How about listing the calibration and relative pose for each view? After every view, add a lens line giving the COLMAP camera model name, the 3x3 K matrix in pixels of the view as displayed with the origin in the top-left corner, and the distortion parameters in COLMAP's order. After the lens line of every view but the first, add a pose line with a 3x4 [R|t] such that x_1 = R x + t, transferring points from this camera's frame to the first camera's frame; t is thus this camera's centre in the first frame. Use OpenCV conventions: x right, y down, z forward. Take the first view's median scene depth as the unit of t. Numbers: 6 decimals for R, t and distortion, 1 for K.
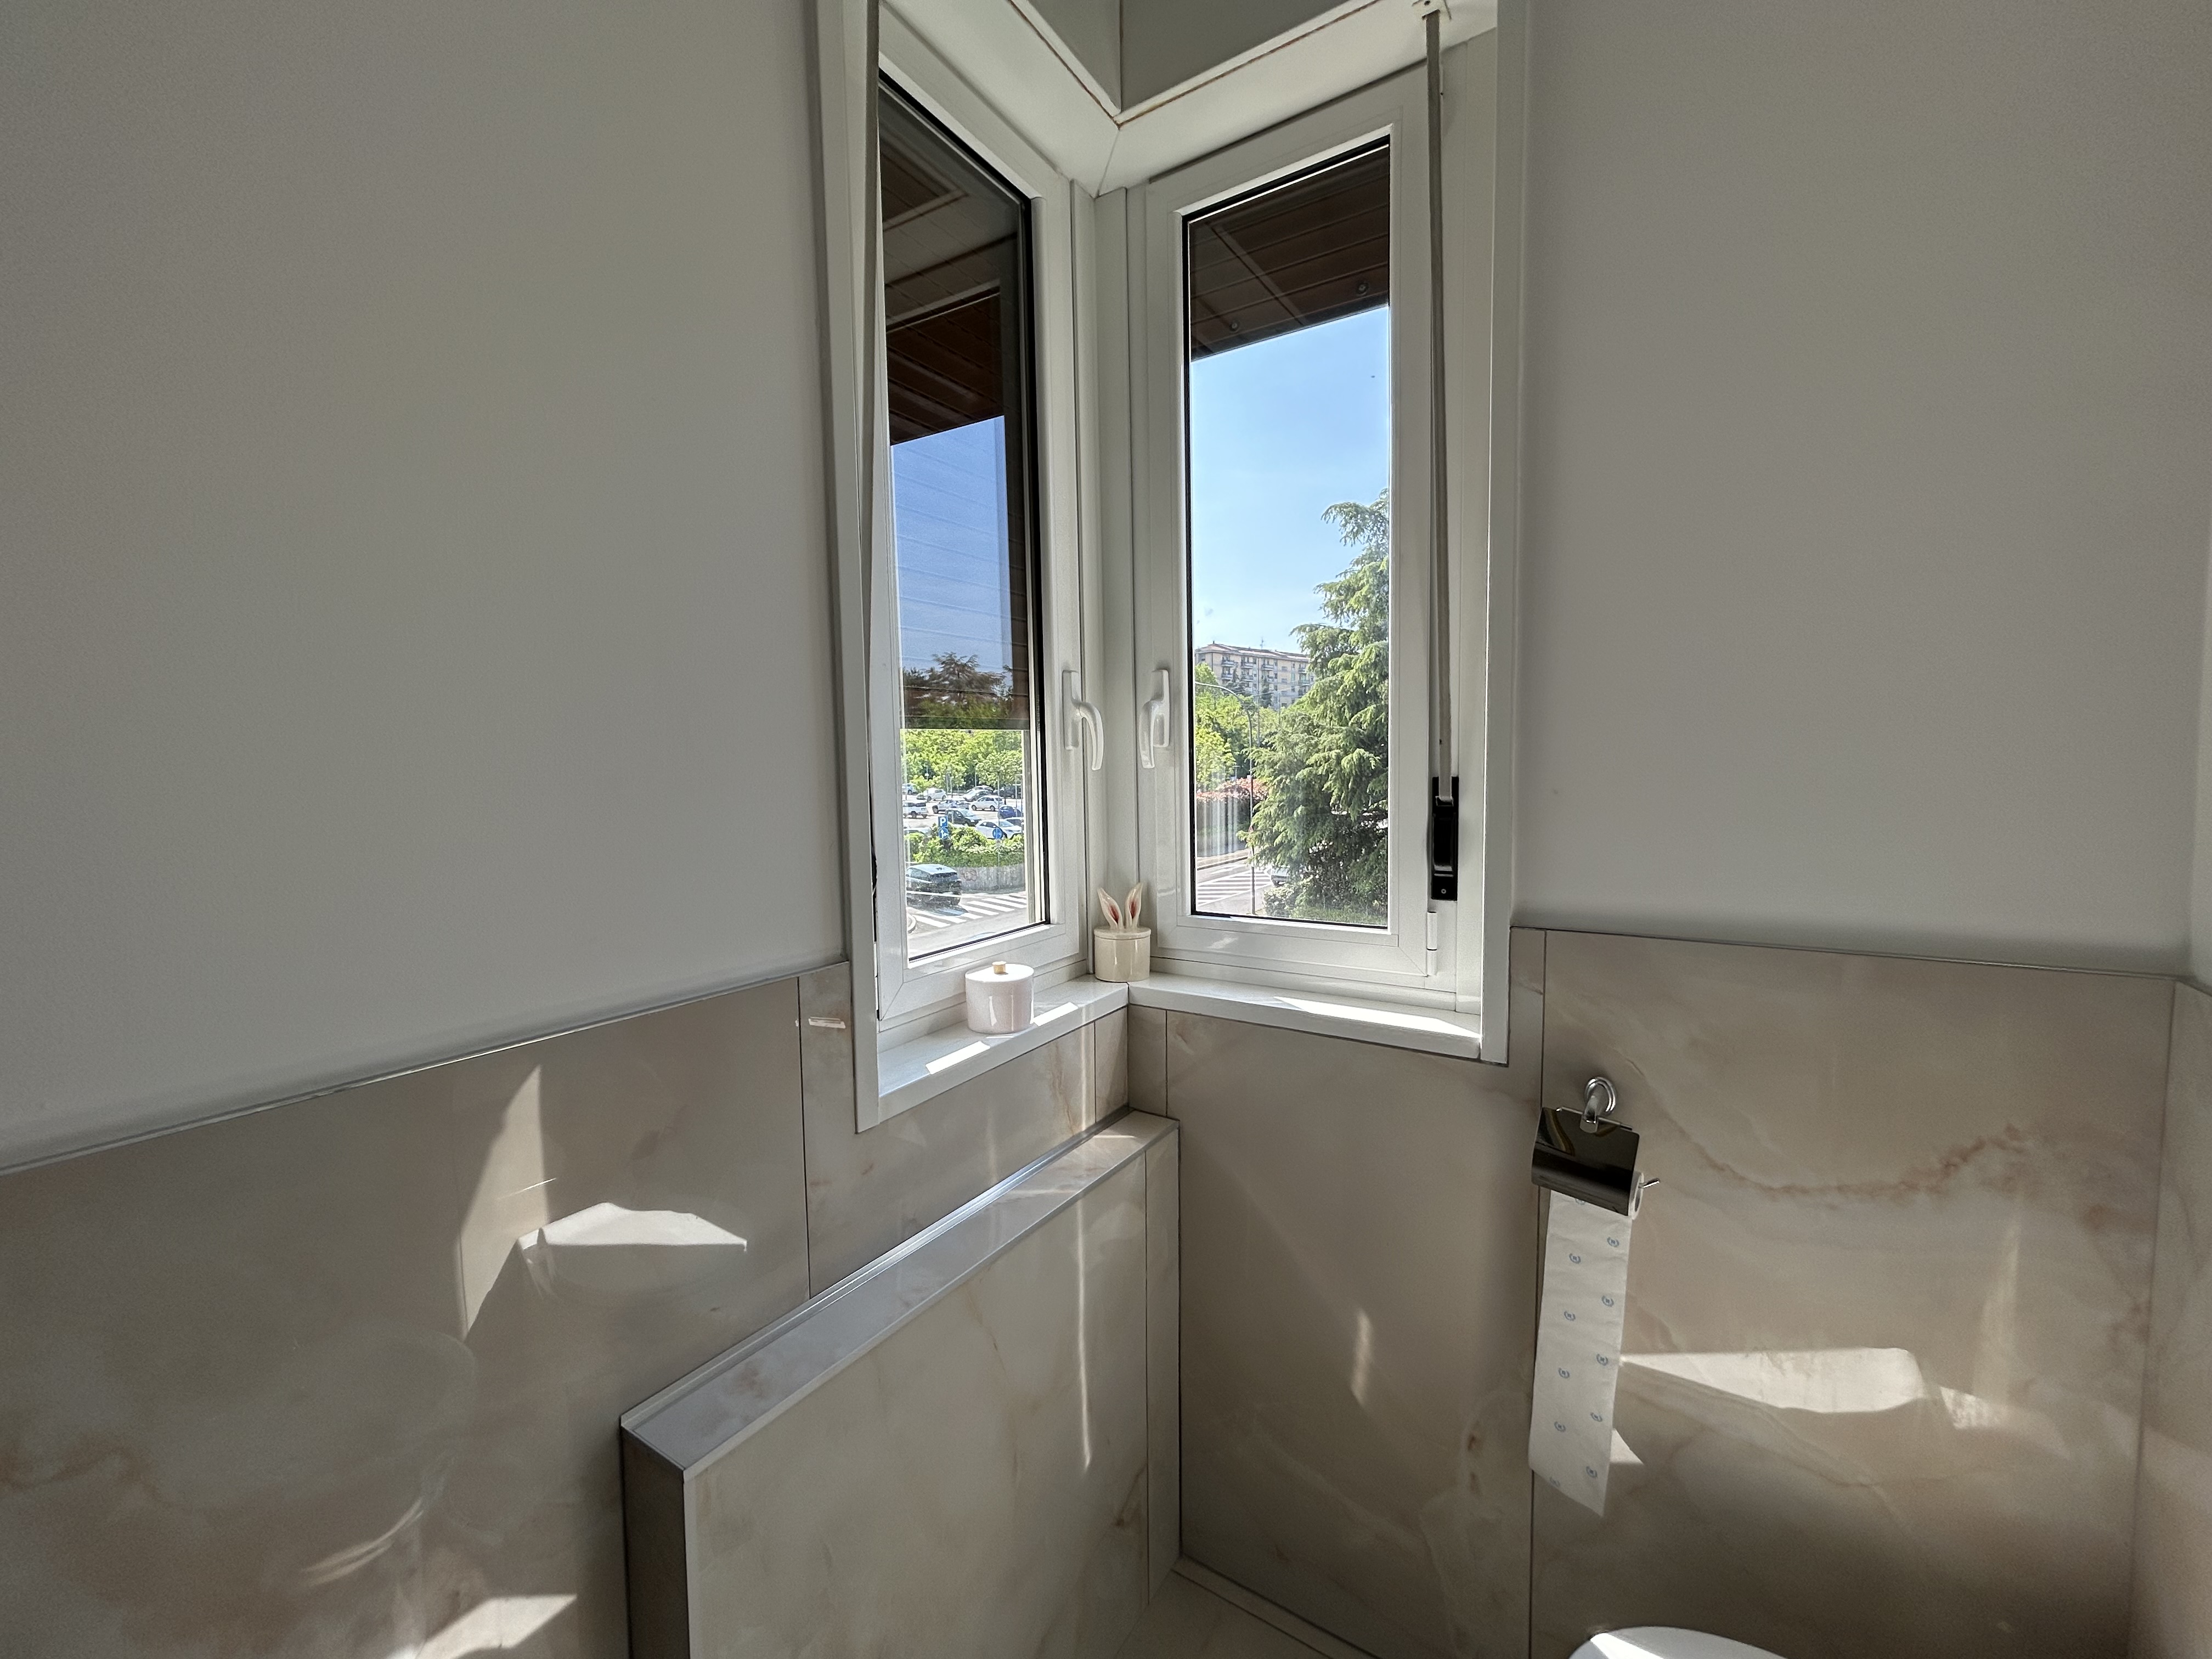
lens RADIAL K [[926.8, 0, 1045.6], [0, 926.8, 846.5], [0, 0, 1]] dist [-0.002806, 0.002107]
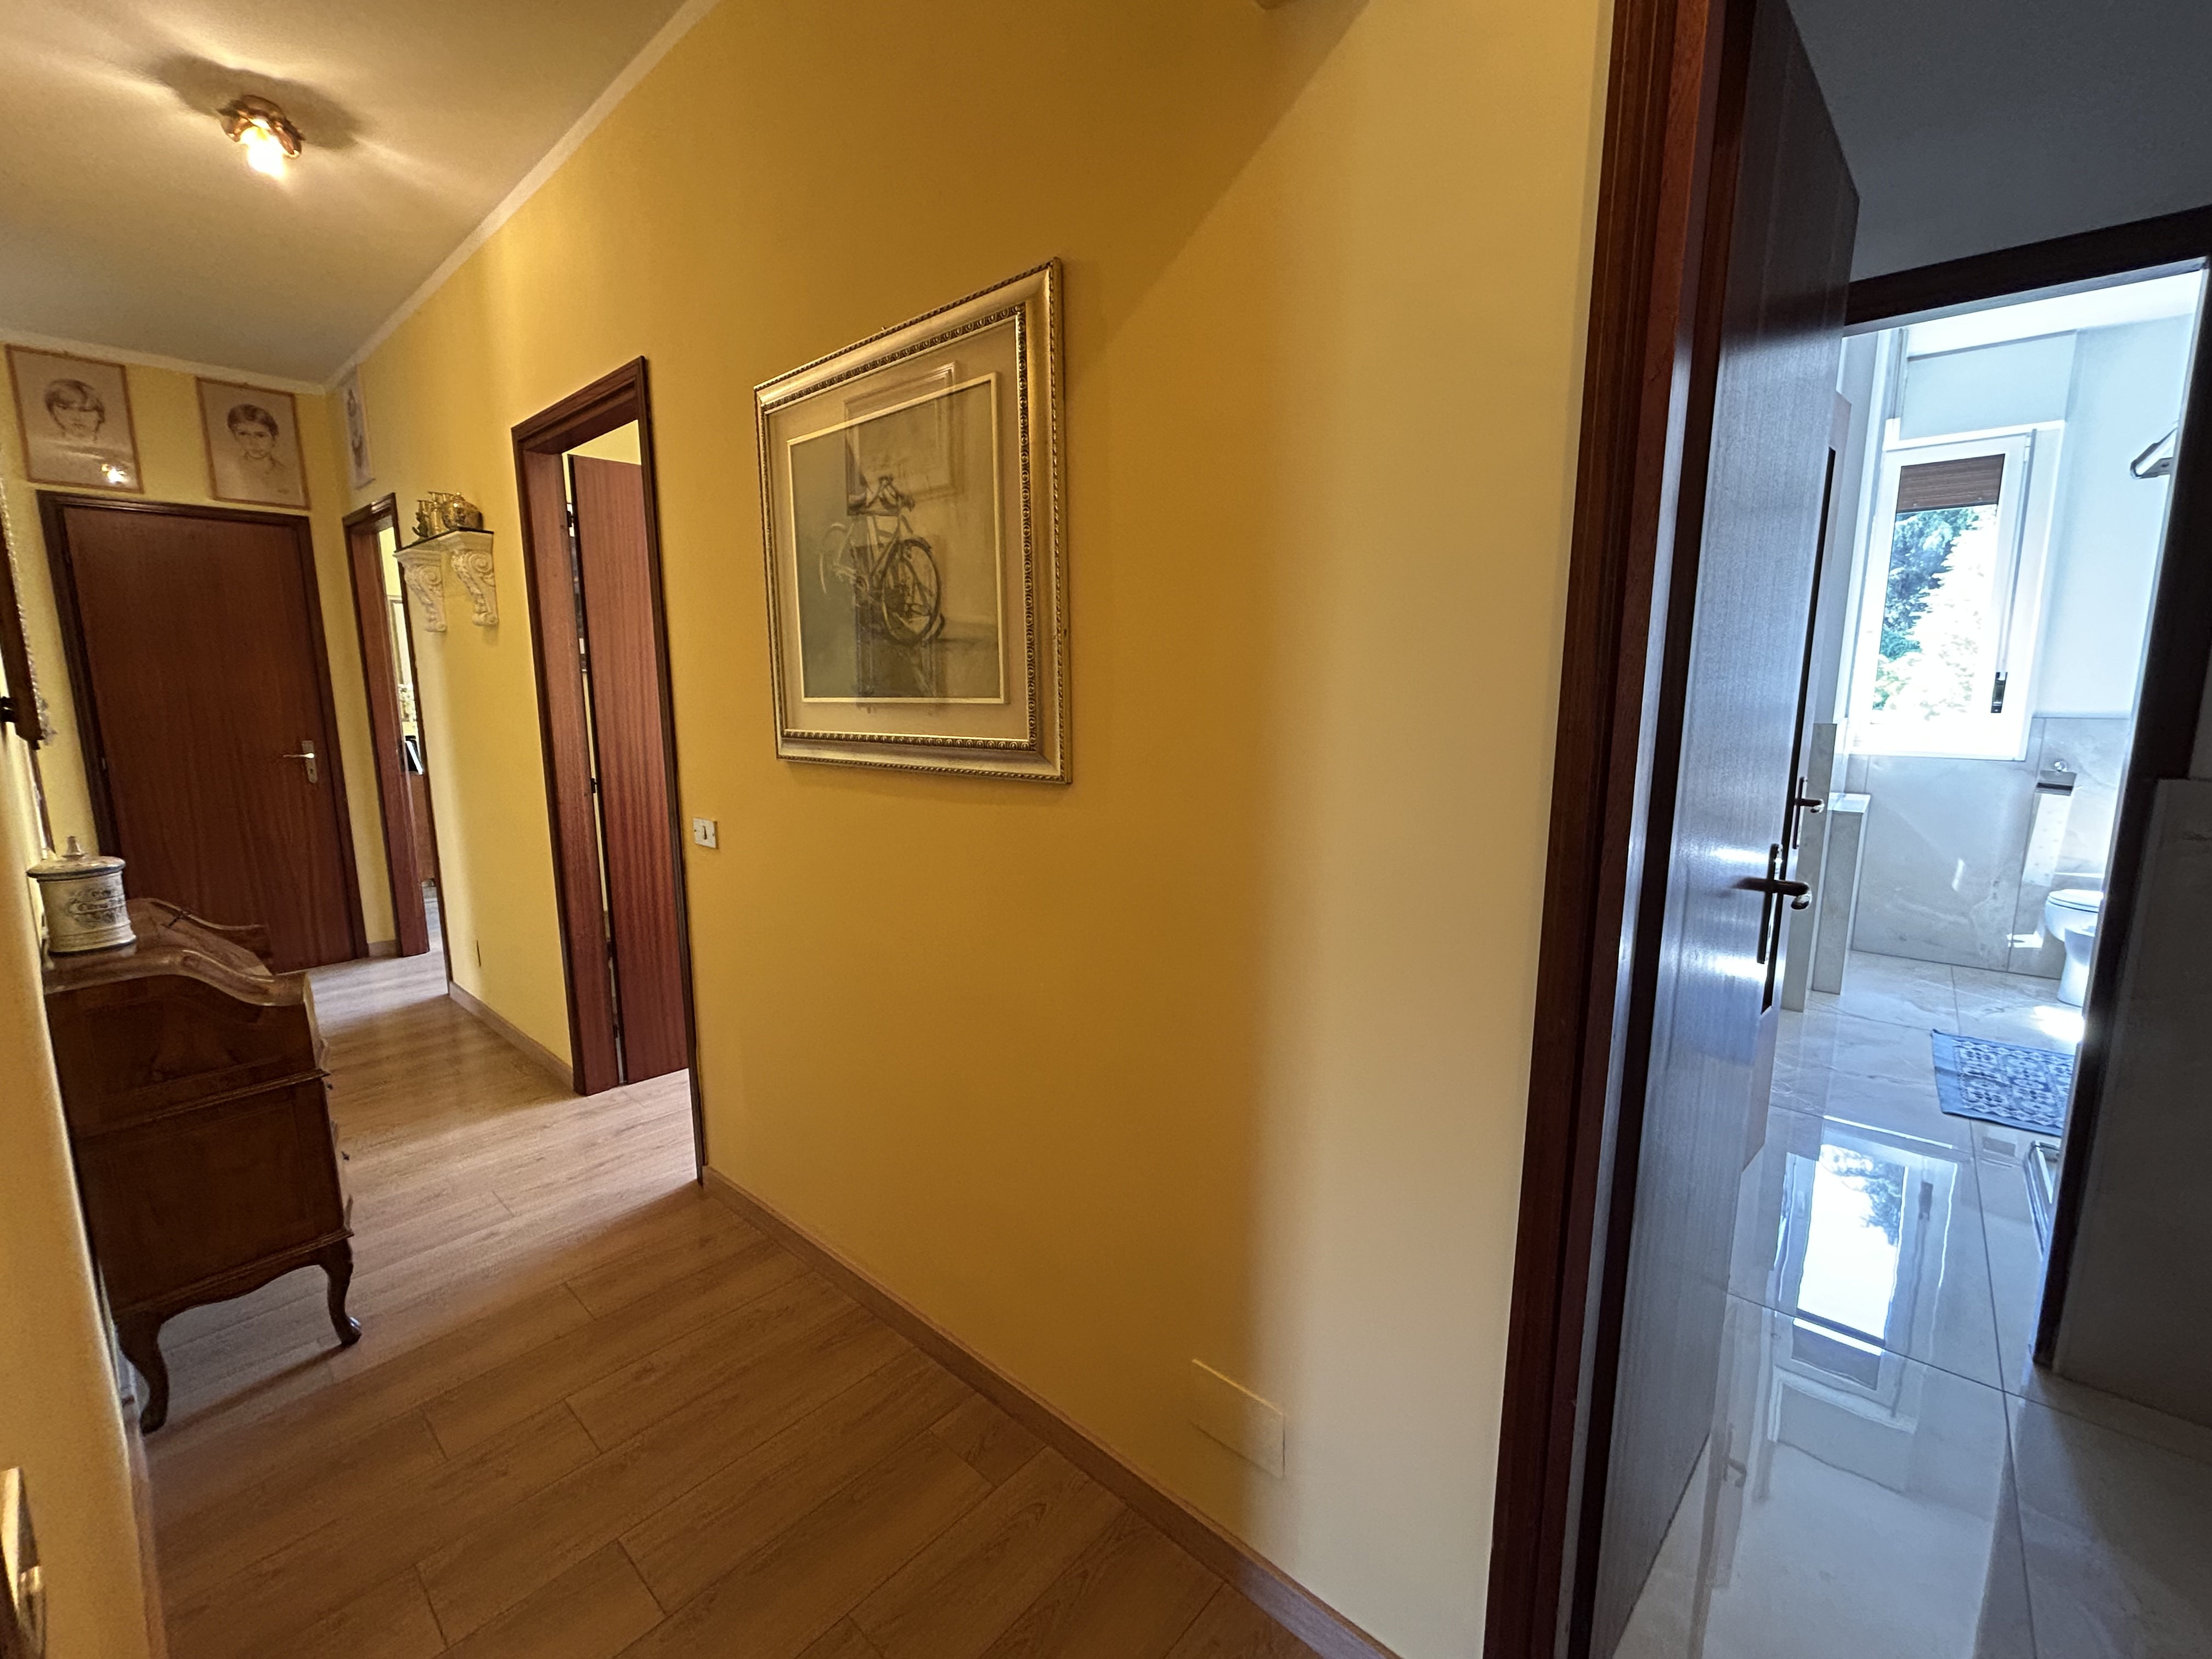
lens RADIAL K [[926.8, 0, 1111.3], [0, 926.8, 822.0], [0, 0, 1]] dist [-0.002806, 0.002107]
pose [[0.992933, 0.027270, -0.115498, -2.311242], [-0.018748, 0.997065, 0.074234, 0.266664], [0.117184, -0.071544, 0.990530, -2.618114]]
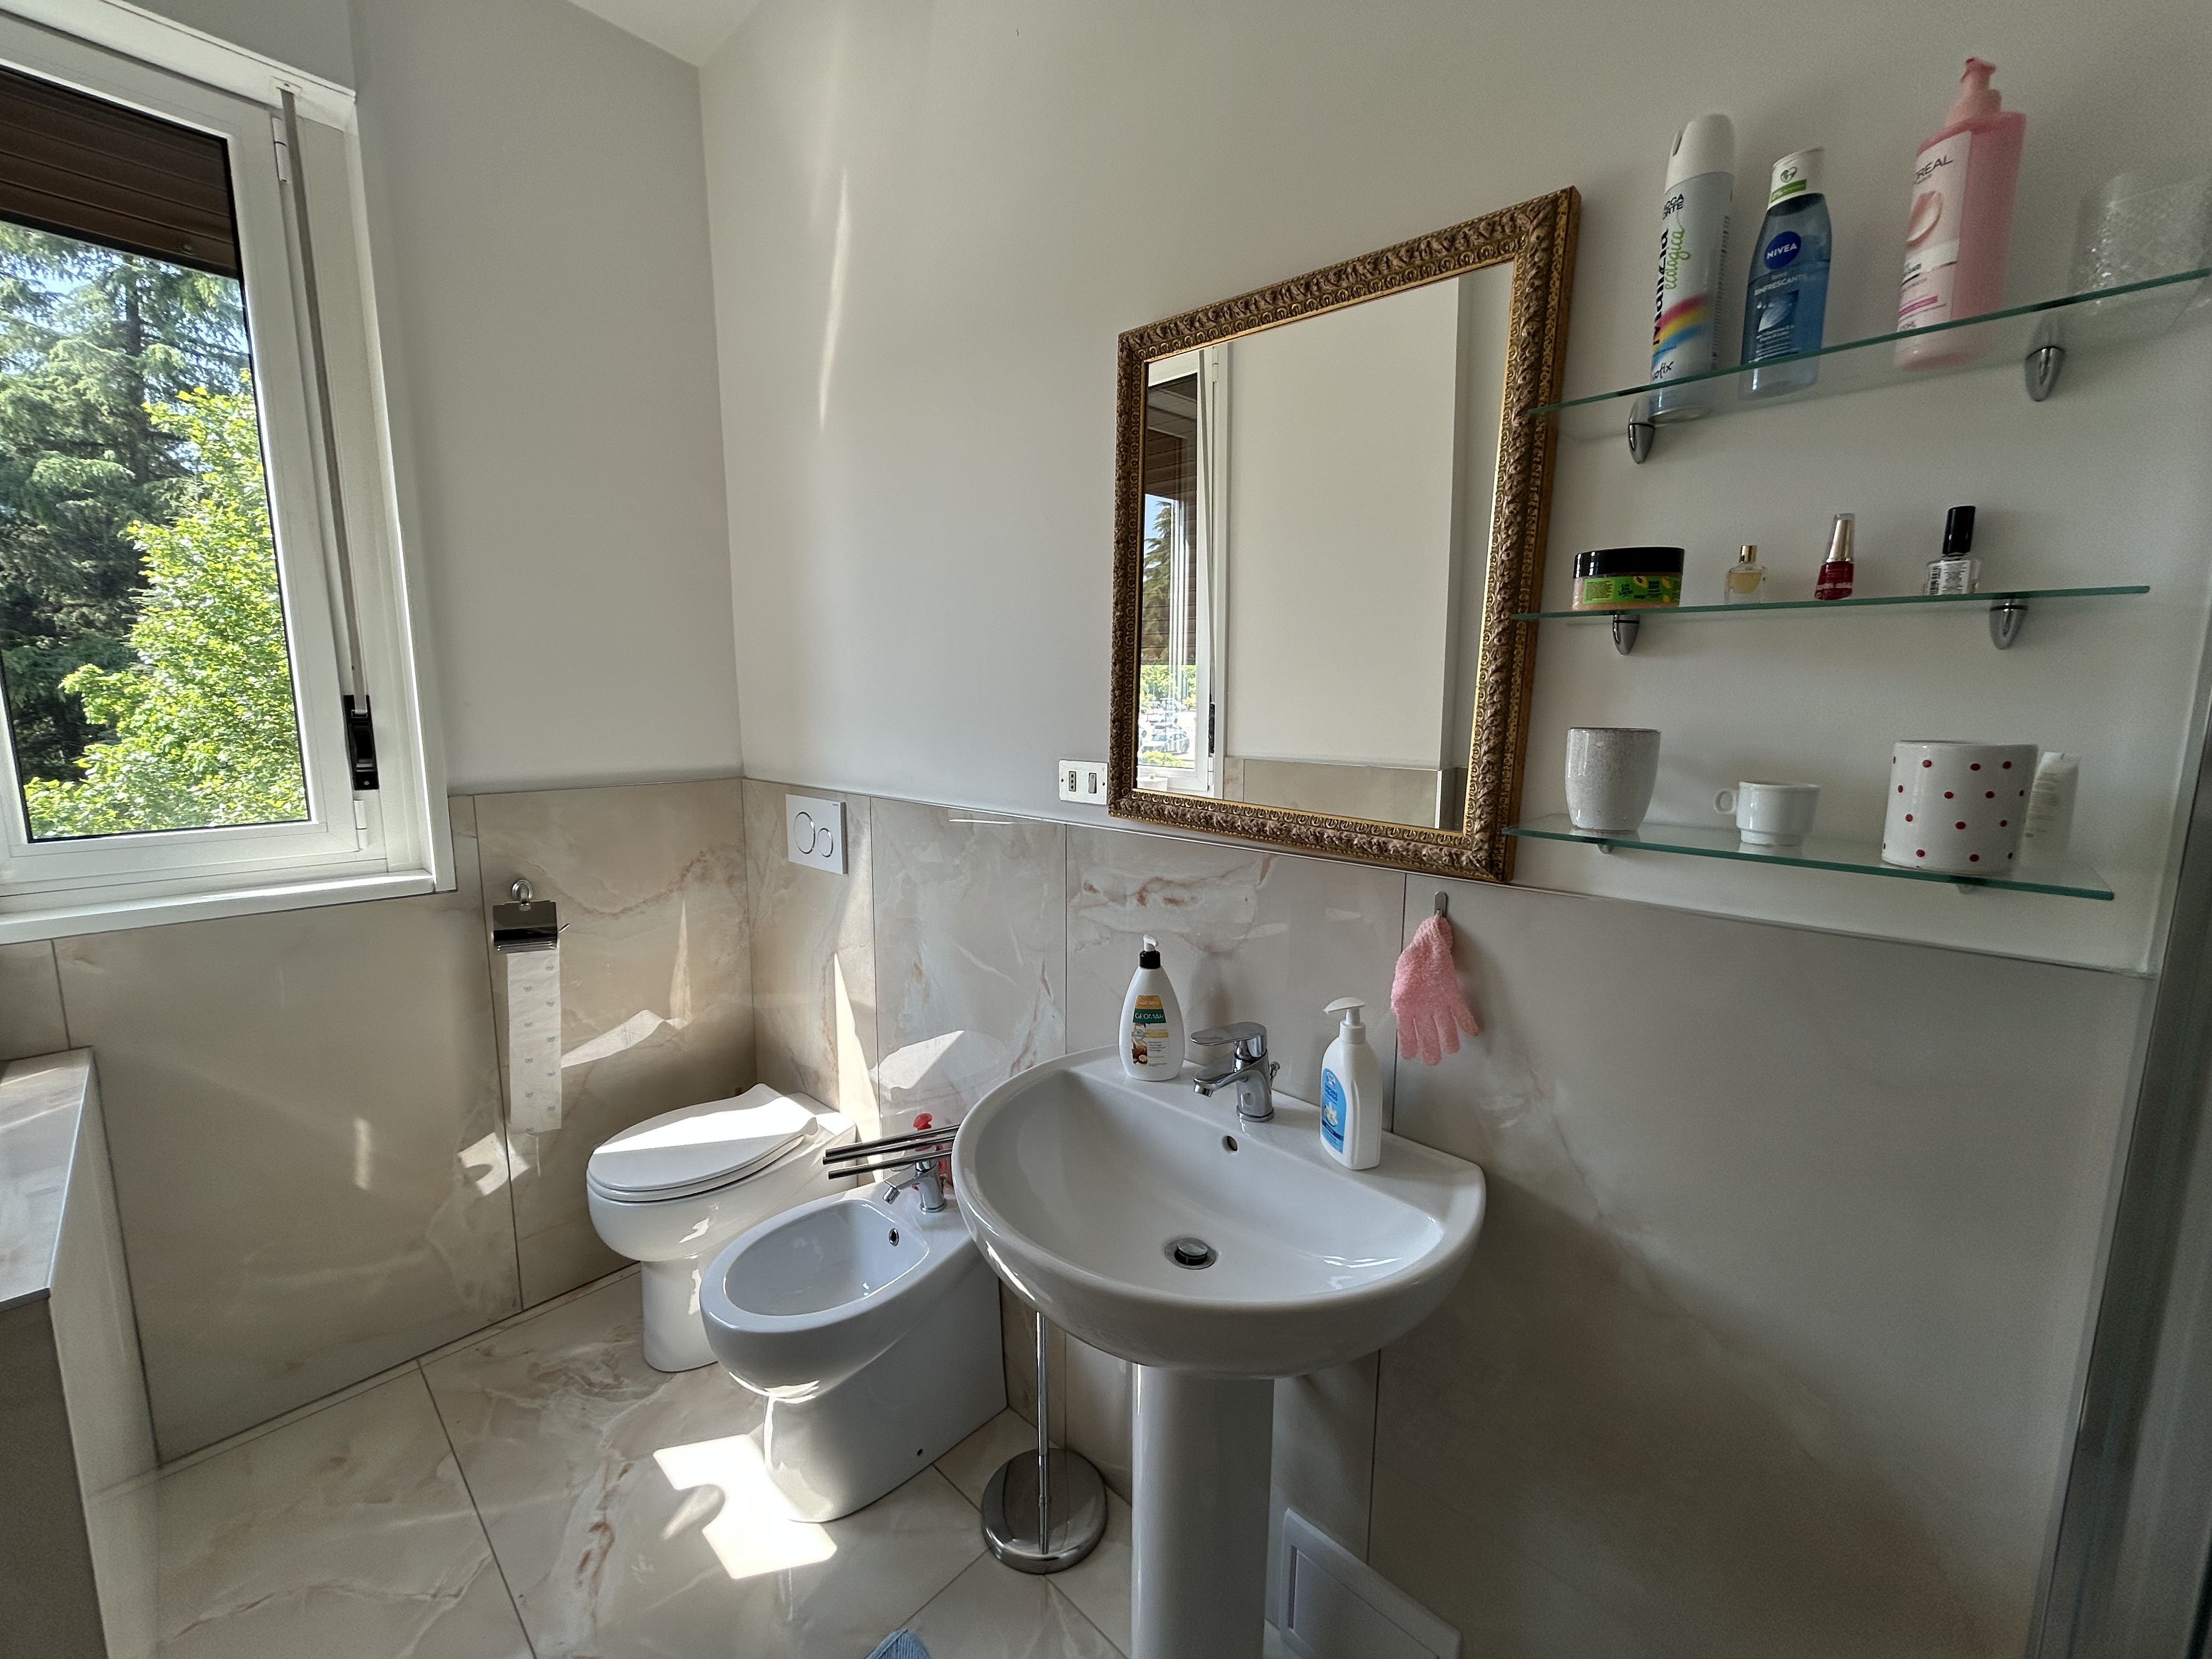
lens RADIAL K [[926.8, 0, 1122.2], [0, 926.8, 829.5], [0, 0, 1]] dist [-0.002806, 0.002107]
pose [[0.175658, -0.127847, 0.976114, -0.758914], [0.073295, 0.990478, 0.116538, 0.043954], [-0.981719, 0.051073, 0.183356, -0.334526]]
